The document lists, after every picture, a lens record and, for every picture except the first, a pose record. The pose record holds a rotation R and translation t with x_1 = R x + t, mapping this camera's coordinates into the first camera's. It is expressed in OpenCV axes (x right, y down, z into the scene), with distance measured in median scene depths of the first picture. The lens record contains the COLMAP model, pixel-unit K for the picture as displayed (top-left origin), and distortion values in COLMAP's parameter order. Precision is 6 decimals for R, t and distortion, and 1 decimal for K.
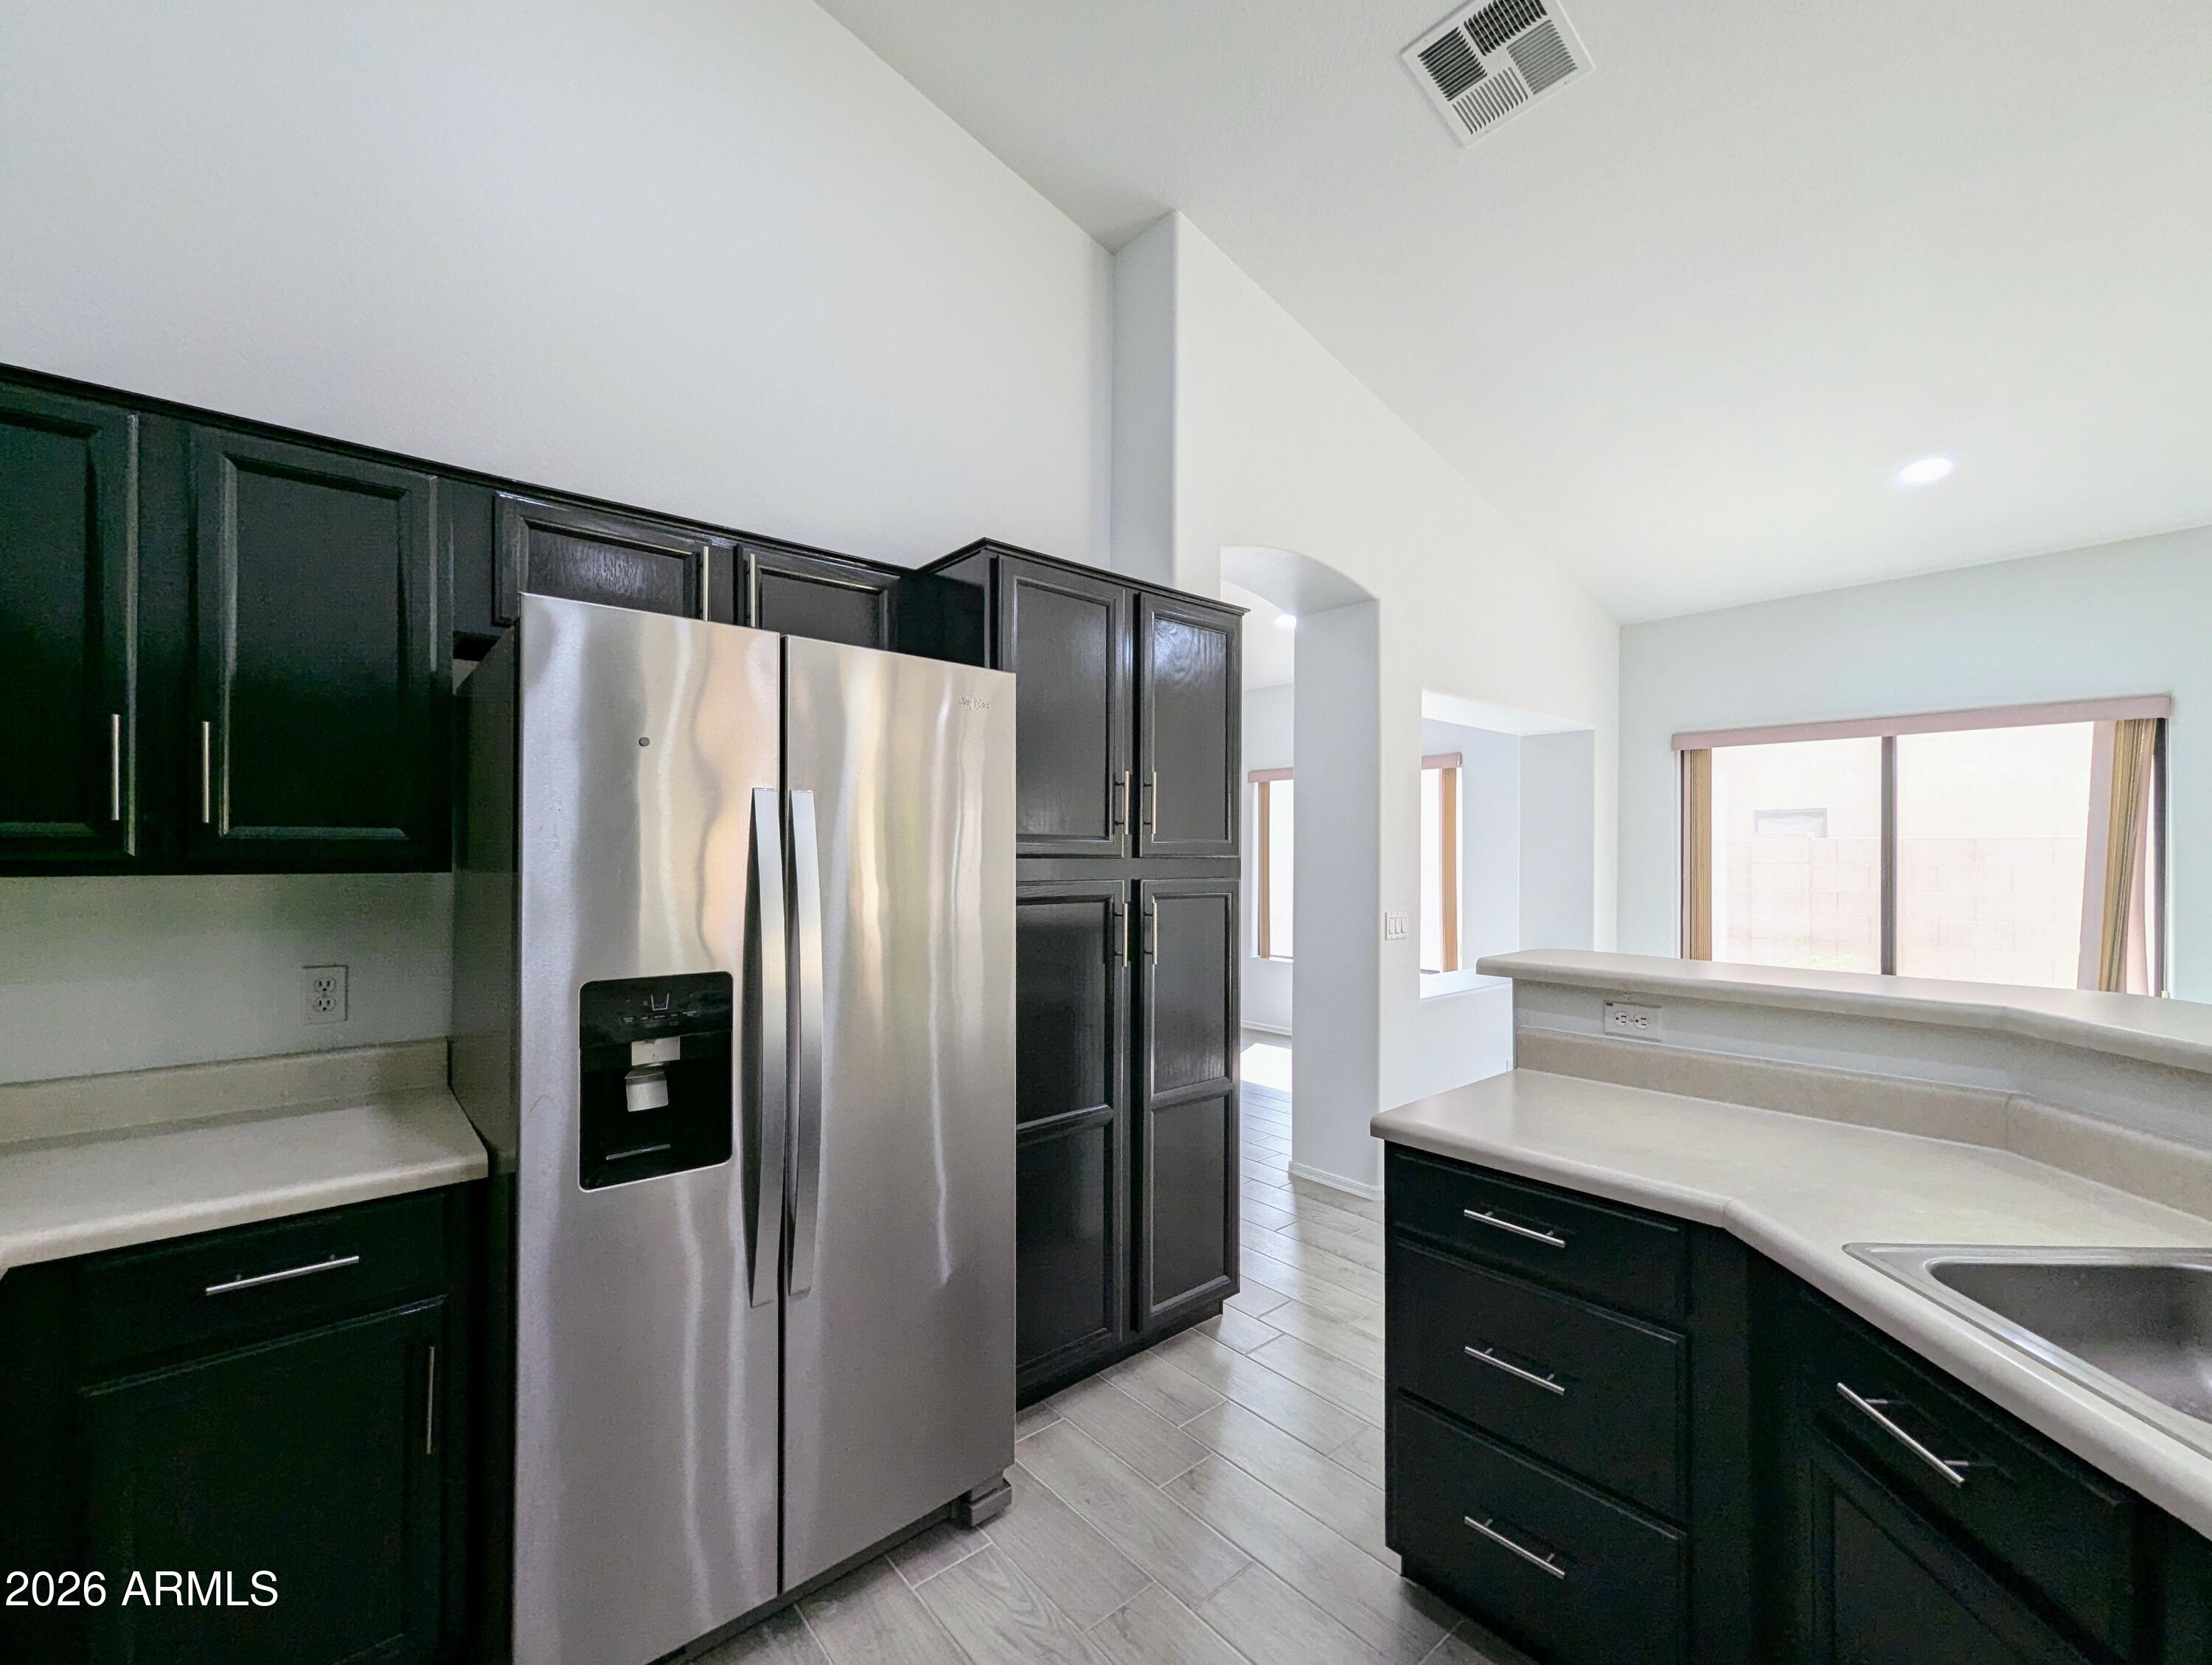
lens RADIAL K [[873.9, 0, 1099.1], [0, 873.9, 845.6], [0, 0, 1]] dist [-0.003421, -0.000024]
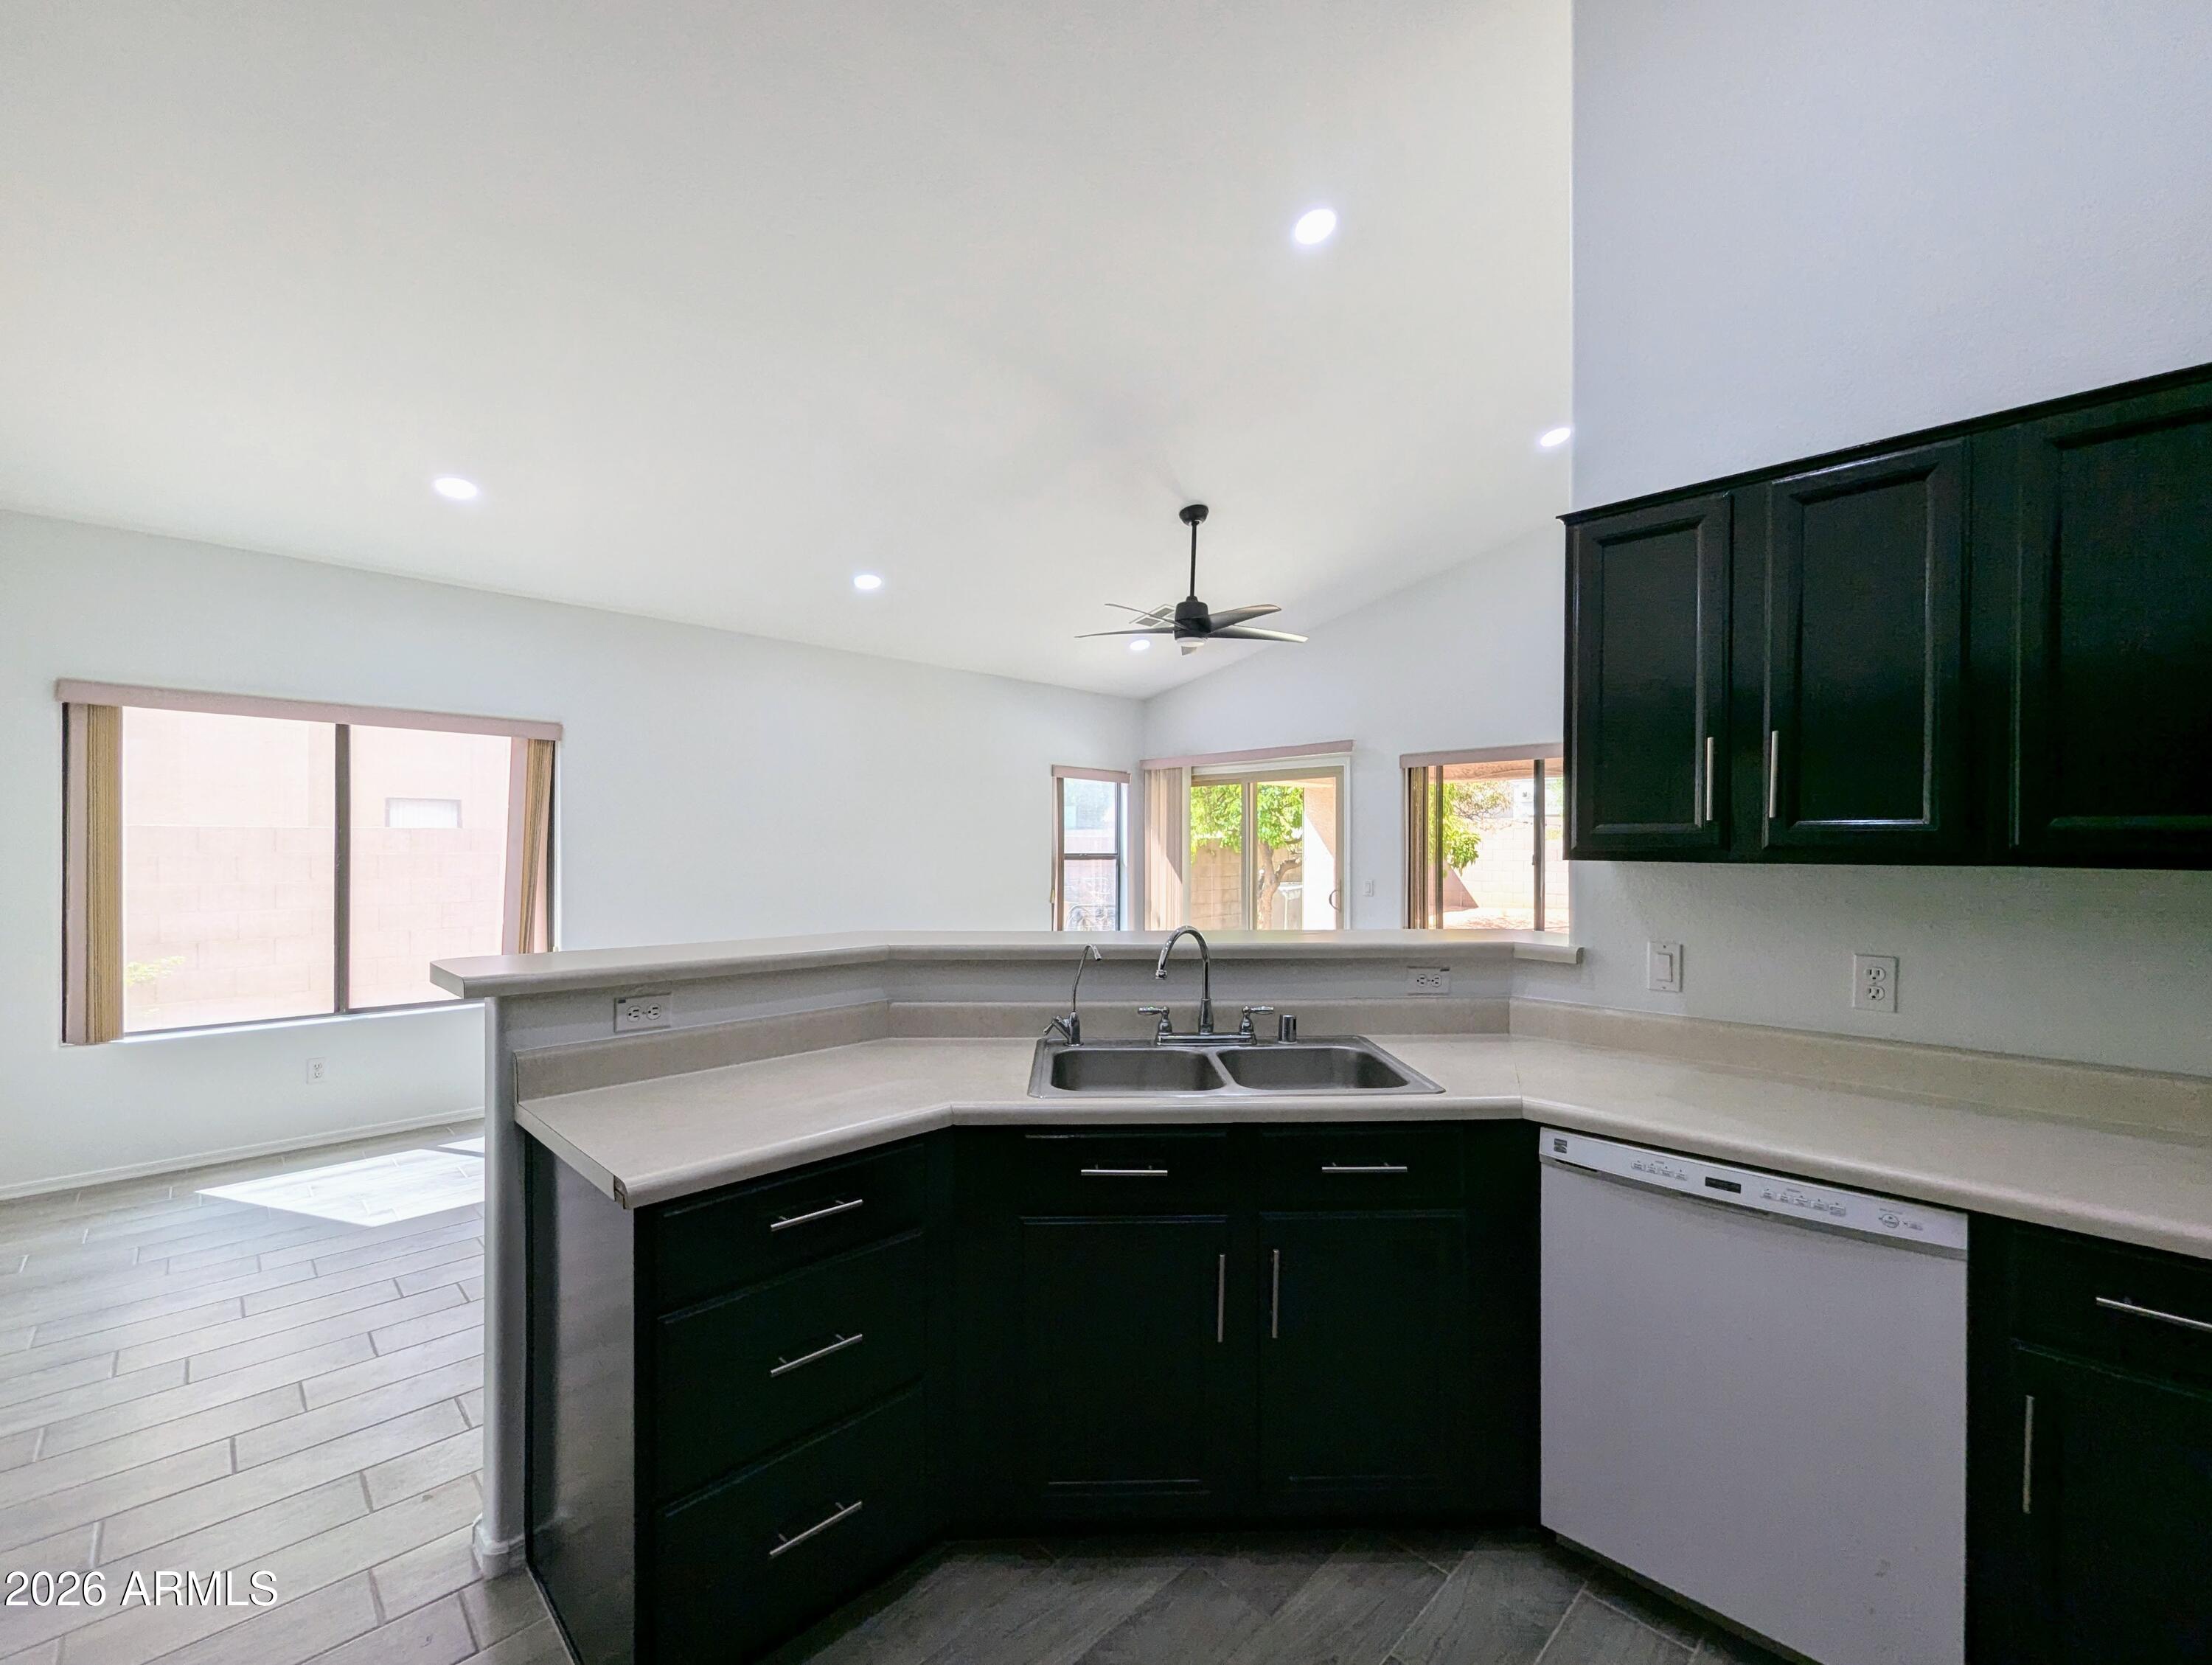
lens RADIAL K [[873.9, 0, 1099.1], [0, 873.9, 845.6], [0, 0, 1]] dist [-0.003421, -0.000024]
pose [[-0.028418, -0.003888, 0.999589, -0.168970], [-0.012437, 0.999916, 0.003536, -0.000183], [-0.999519, -0.012331, -0.028464, 0.216172]]
